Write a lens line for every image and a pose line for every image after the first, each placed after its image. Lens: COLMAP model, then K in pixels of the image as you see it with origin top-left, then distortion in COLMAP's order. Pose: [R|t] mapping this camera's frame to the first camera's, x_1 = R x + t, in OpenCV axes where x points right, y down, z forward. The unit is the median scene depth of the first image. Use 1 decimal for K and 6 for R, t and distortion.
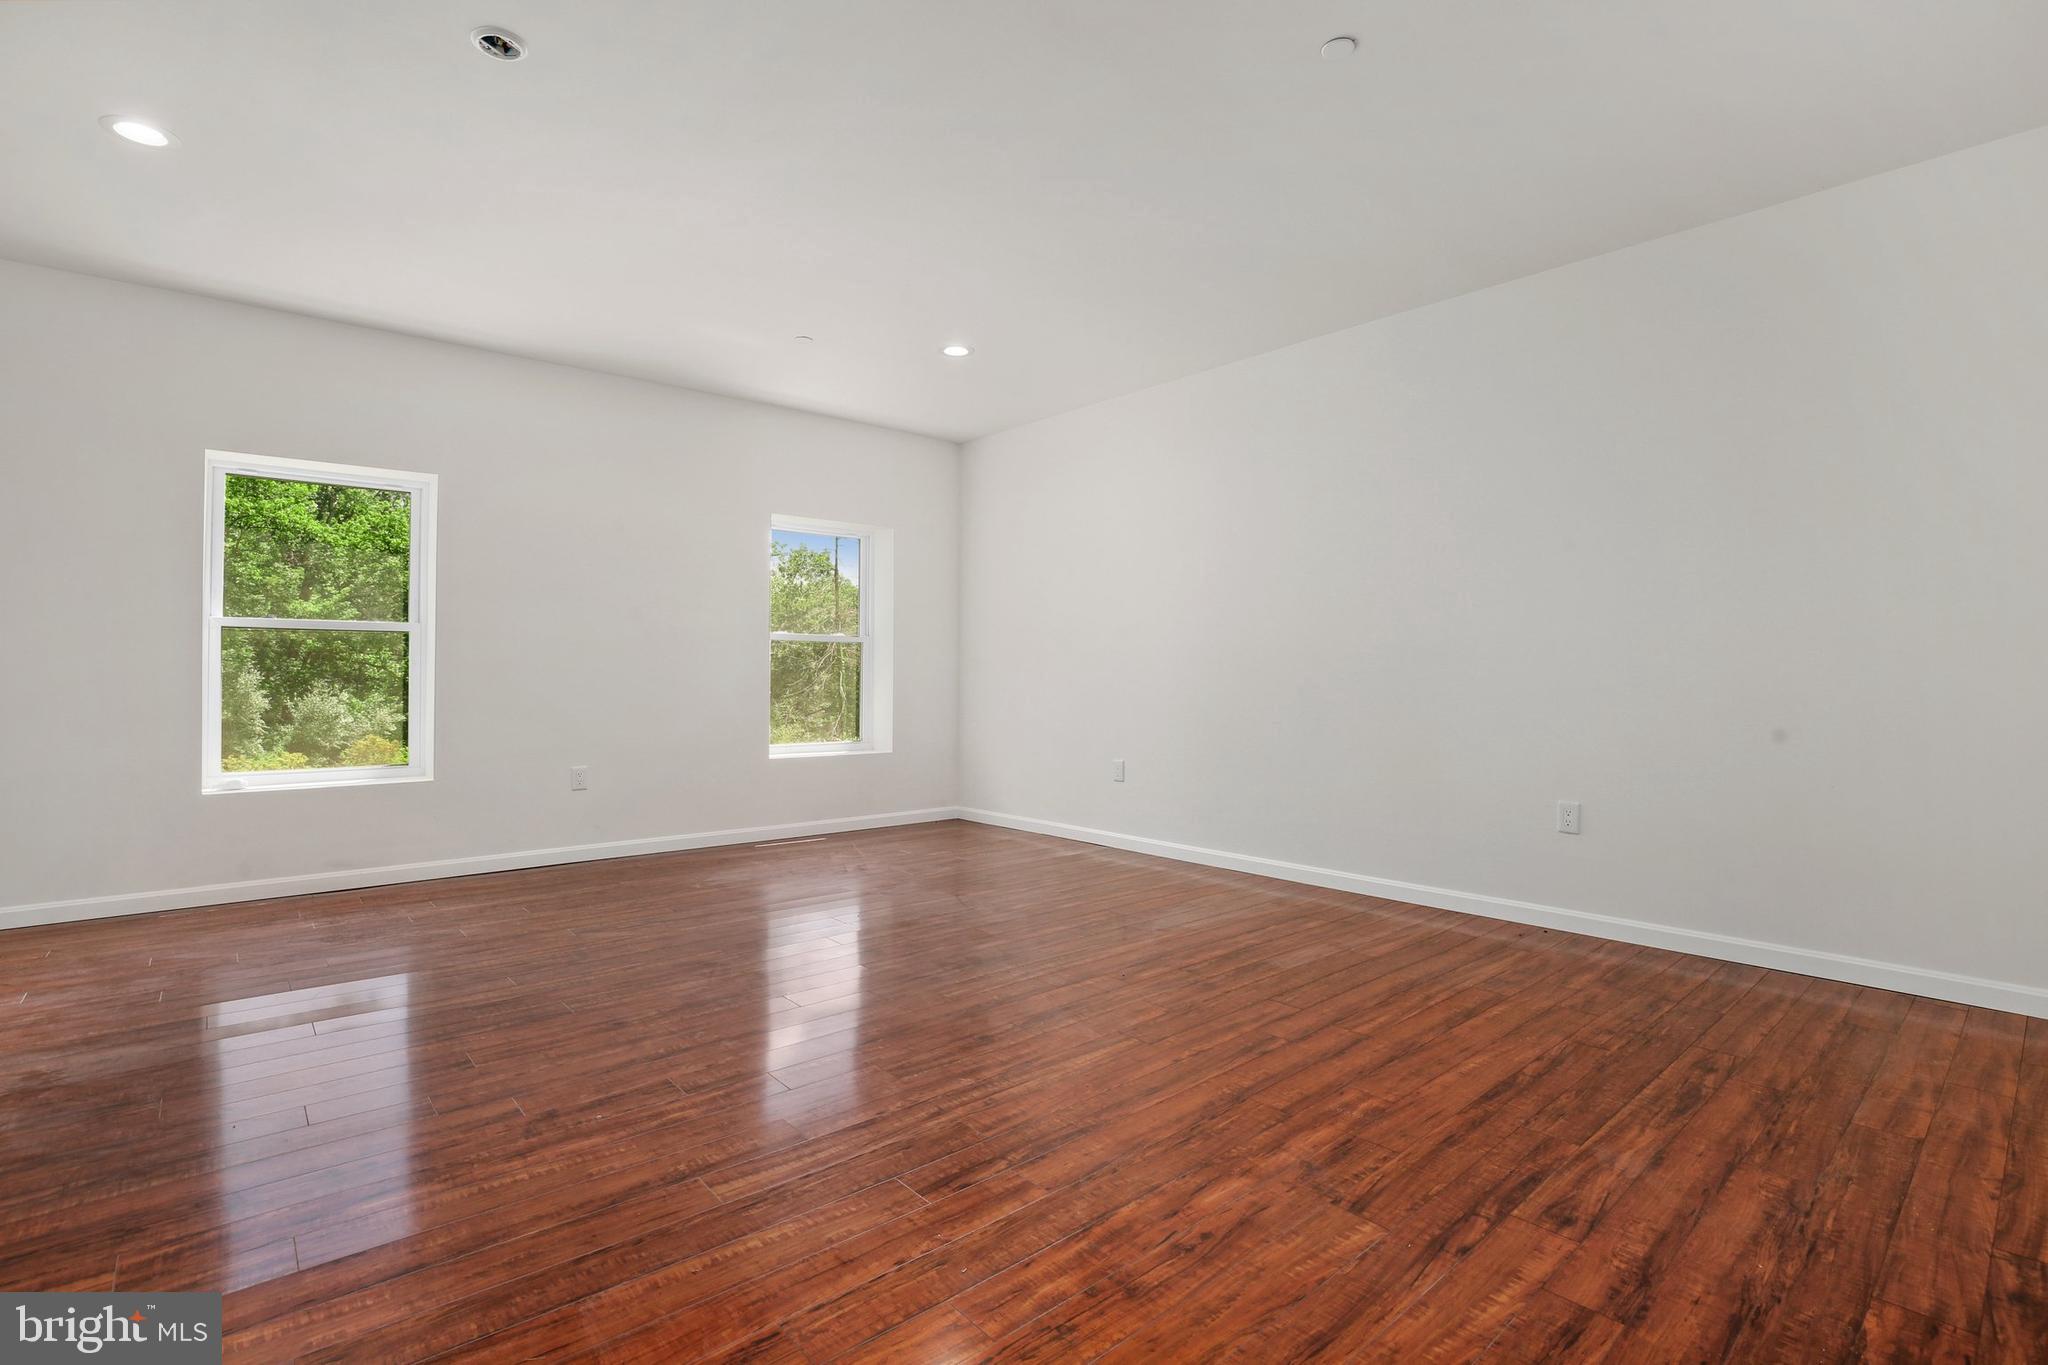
lens RADIAL K [[936.8, 0, 1024.0], [0, 936.8, 682.5], [0, 0, 1]] dist [-0.038364, 0.000412]
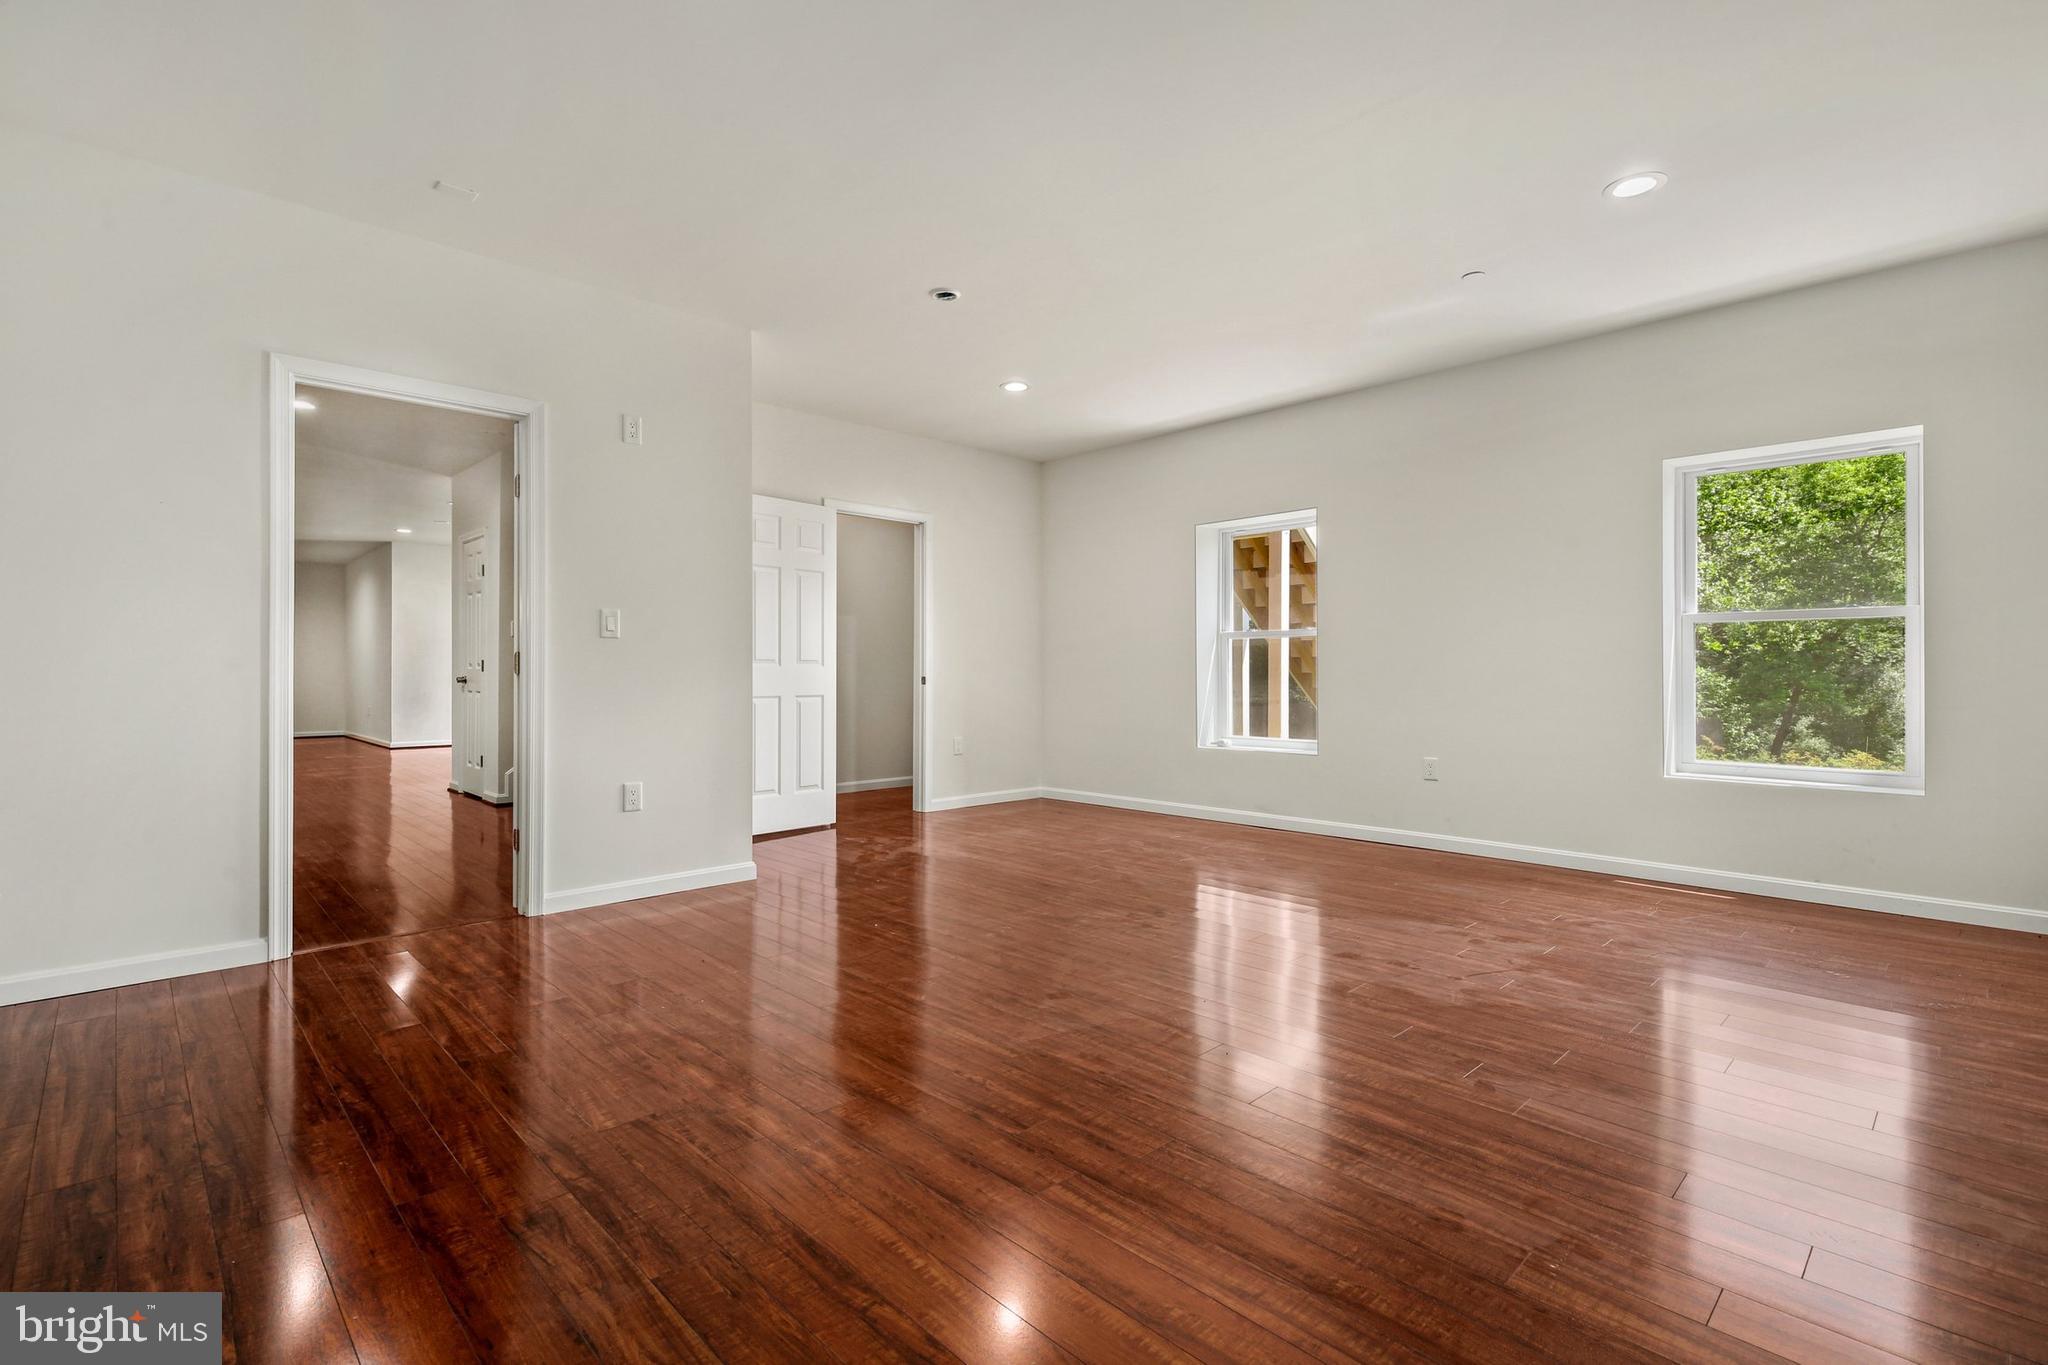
lens RADIAL K [[939.4, 0, 1019.8], [0, 939.4, 677.5], [0, 0, 1]] dist [0.009916, -0.009495]
pose [[0.059075, 0.007756, -0.998223, 1.054802], [-0.006027, 0.999954, 0.007413, -0.004169], [0.998235, 0.005578, 0.059119, 0.941917]]
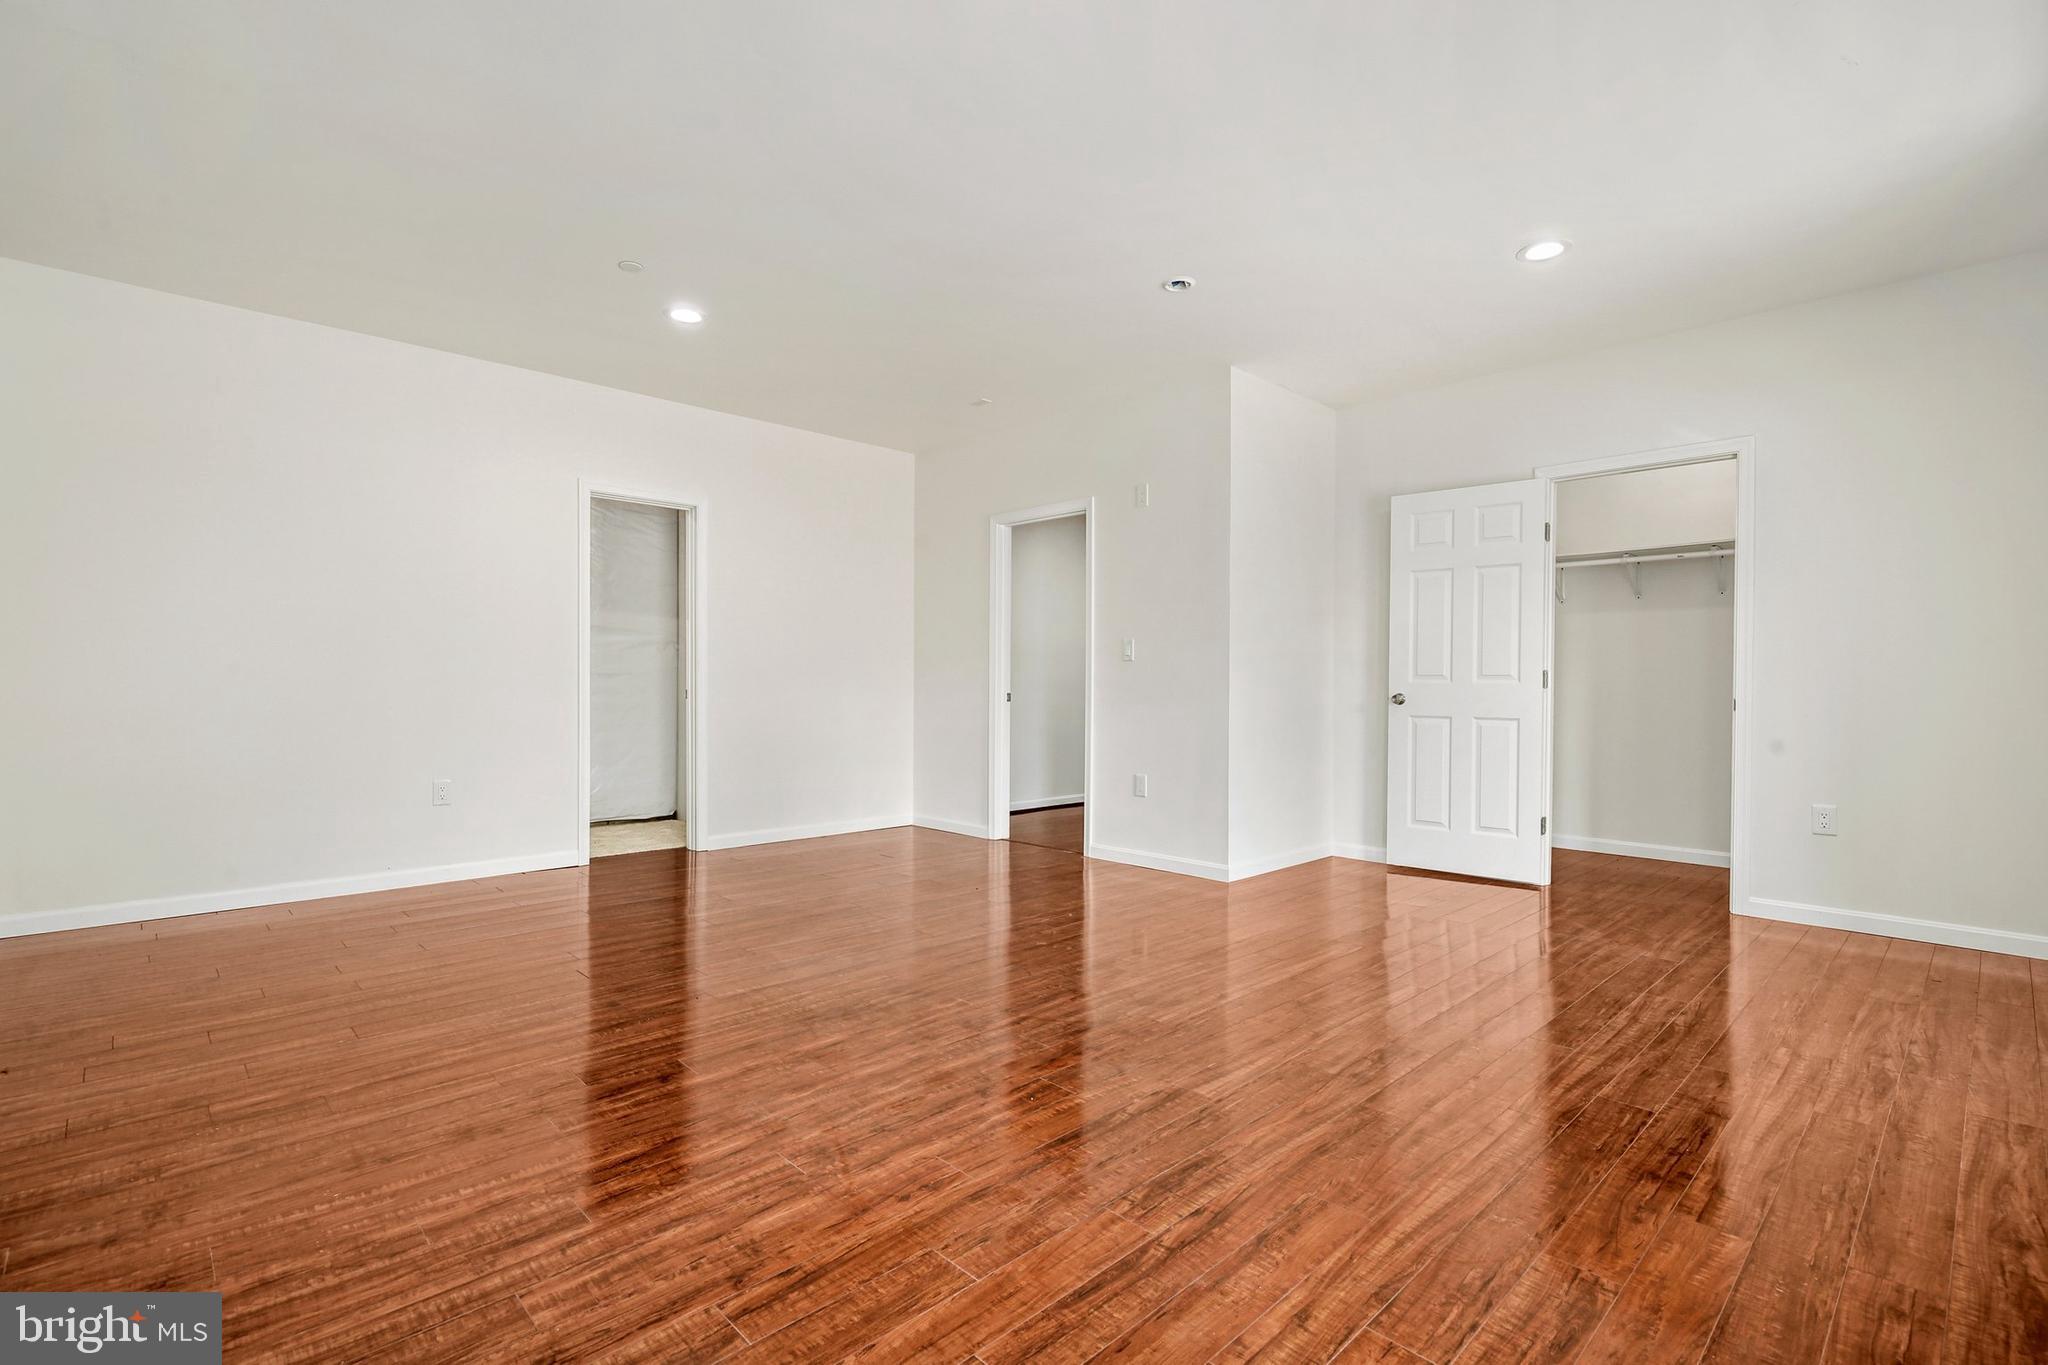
lens RADIAL K [[939.4, 0, 1019.8], [0, 939.4, 677.5], [0, 0, 1]] dist [0.009916, -0.009495]
pose [[-0.998879, -0.002875, -0.047246, -0.207227], [-0.002609, 0.999980, -0.005691, -0.005573], [0.047262, -0.005561, -0.998867, 2.368818]]
